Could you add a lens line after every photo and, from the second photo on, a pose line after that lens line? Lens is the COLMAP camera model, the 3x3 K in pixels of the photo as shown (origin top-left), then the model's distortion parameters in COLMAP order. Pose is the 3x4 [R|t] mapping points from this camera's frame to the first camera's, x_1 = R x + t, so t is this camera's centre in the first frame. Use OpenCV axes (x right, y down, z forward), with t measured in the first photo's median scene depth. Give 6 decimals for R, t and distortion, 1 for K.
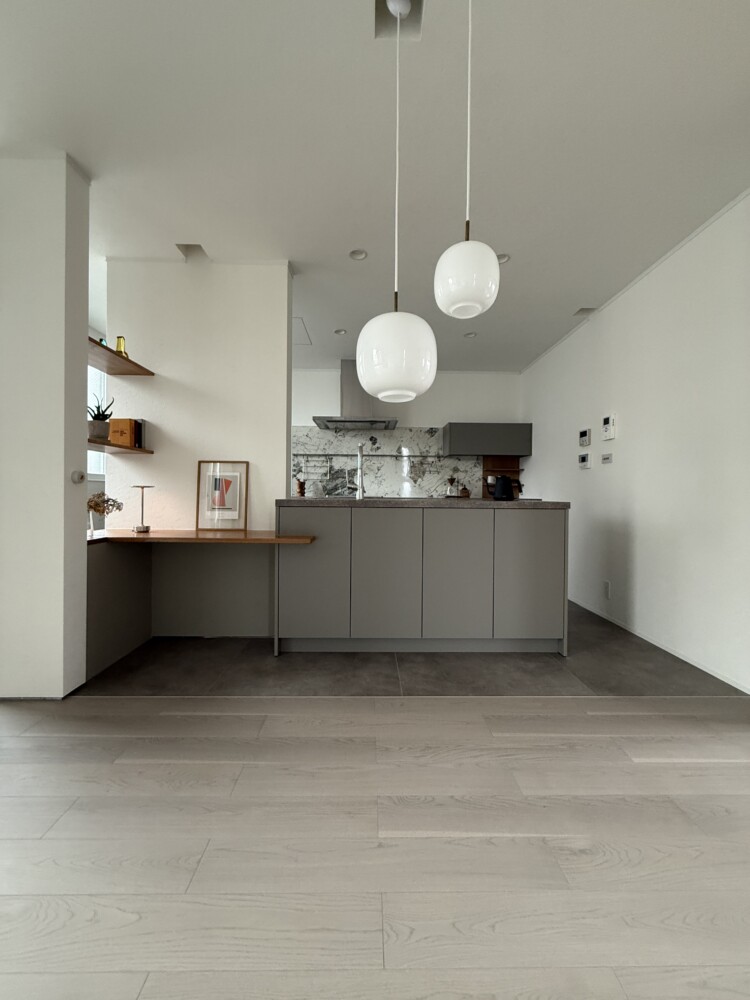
lens RADIAL K [[397.8, 0, 375.4], [0, 397.8, 496.8], [0, 0, 1]] dist [0.001154, 0.000240]
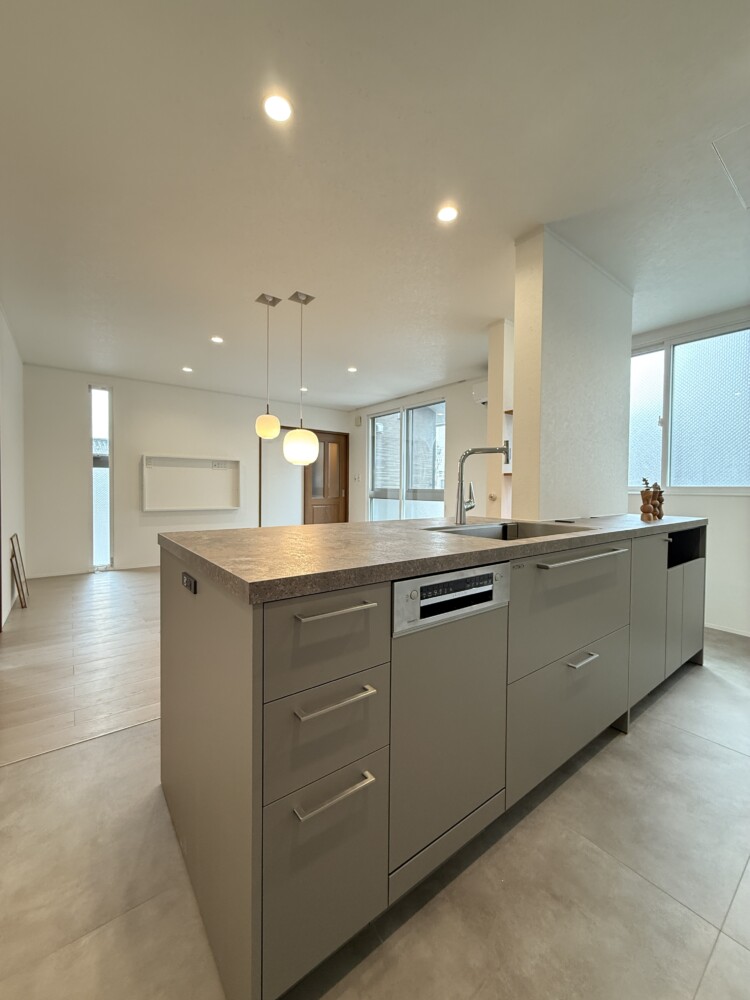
lens RADIAL K [[397.8, 0, 375.4], [0, 397.8, 496.8], [0, 0, 1]] dist [0.001154, 0.000240]
pose [[-0.801792, -0.002928, -0.597596, 0.312305], [-0.020312, 0.999544, 0.022355, -0.035569], [0.597258, 0.030062, -0.801486, 0.901227]]
